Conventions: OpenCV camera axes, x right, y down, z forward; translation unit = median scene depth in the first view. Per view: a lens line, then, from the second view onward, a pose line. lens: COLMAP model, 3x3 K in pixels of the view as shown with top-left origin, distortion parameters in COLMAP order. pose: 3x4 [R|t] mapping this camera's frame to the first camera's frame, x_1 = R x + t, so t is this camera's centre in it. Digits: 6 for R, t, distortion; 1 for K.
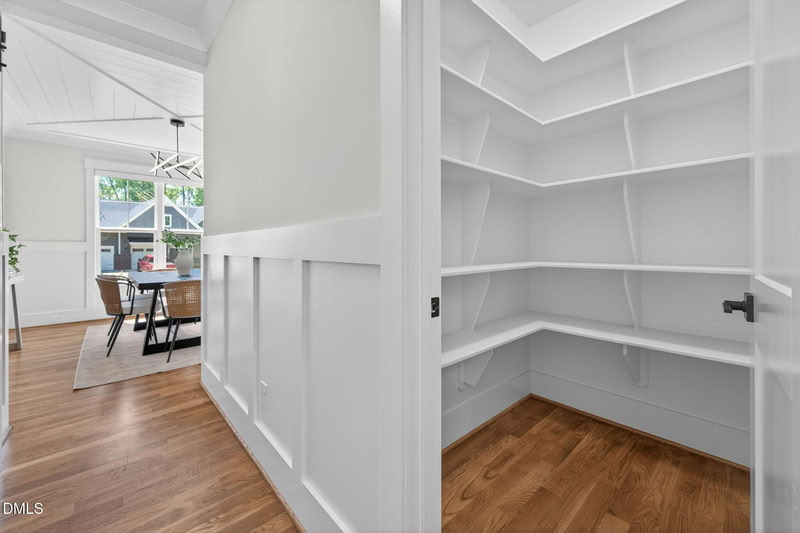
lens RADIAL K [[318.2, 0, 405.7], [0, 318.2, 245.6], [0, 0, 1]] dist [0.006471, -0.001669]
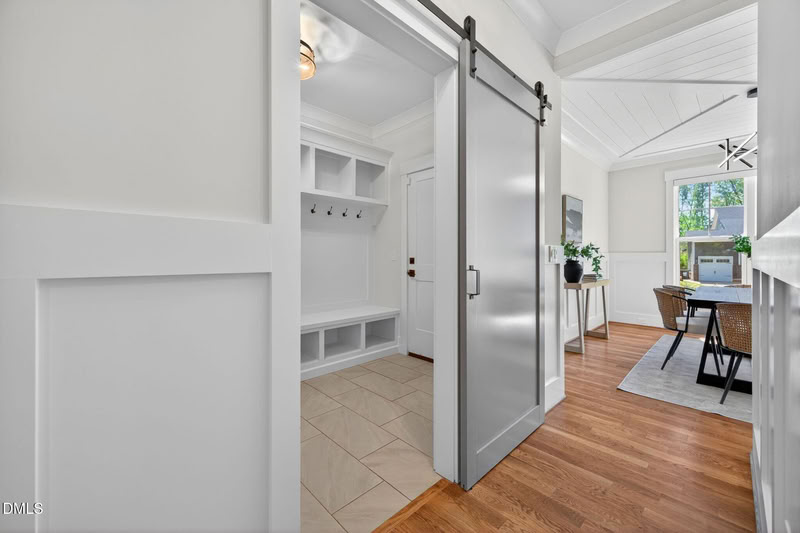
lens RADIAL K [[318.2, 0, 405.1], [0, 318.2, 262.2], [0, 0, 1]] dist [0.006471, -0.001669]
pose [[0.026253, 0.012829, -0.999573, 0.018938], [0.005822, 0.999899, 0.012986, 0.002937], [0.999638, -0.006161, 0.026176, 0.208972]]
